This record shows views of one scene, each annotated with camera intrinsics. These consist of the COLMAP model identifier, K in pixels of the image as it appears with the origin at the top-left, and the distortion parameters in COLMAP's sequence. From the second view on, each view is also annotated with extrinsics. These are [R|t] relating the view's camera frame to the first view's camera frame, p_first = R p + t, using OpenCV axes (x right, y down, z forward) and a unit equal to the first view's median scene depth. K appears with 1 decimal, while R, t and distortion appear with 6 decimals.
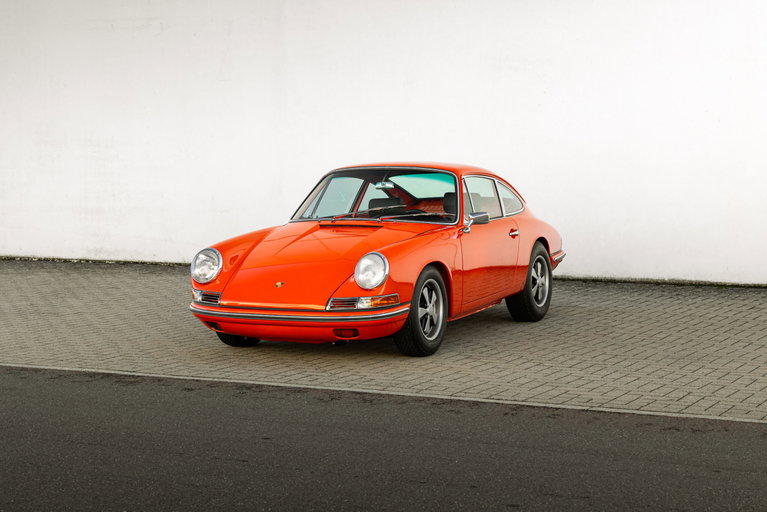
lens RADIAL K [[1510.7, 0, 383.2], [0, 1510.7, 255.2], [0, 0, 1]] dist [0.005439, 0.047545]
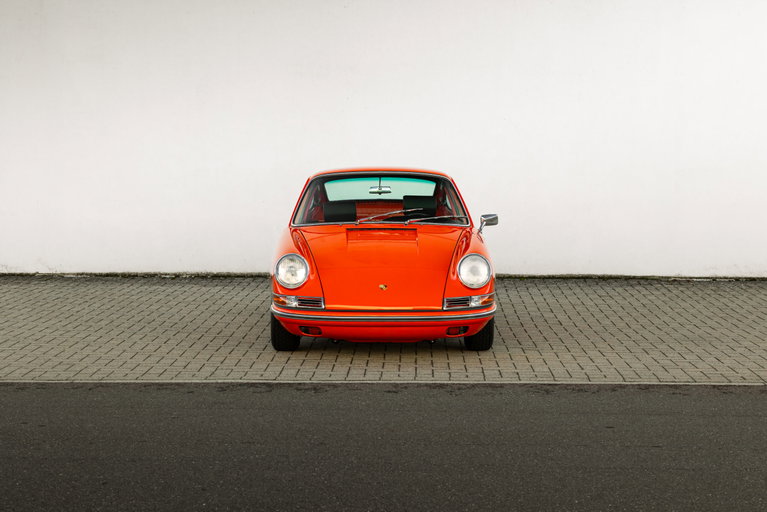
lens RADIAL K [[1510.7, 0, 383.2], [0, 1510.7, 255.2], [0, 0, 1]] dist [0.005439, 0.047545]
pose [[0.901572, -0.024823, 0.431916, -0.509780], [0.024054, 0.999684, 0.007244, -0.009801], [-0.431960, 0.003858, 0.901885, 0.068222]]
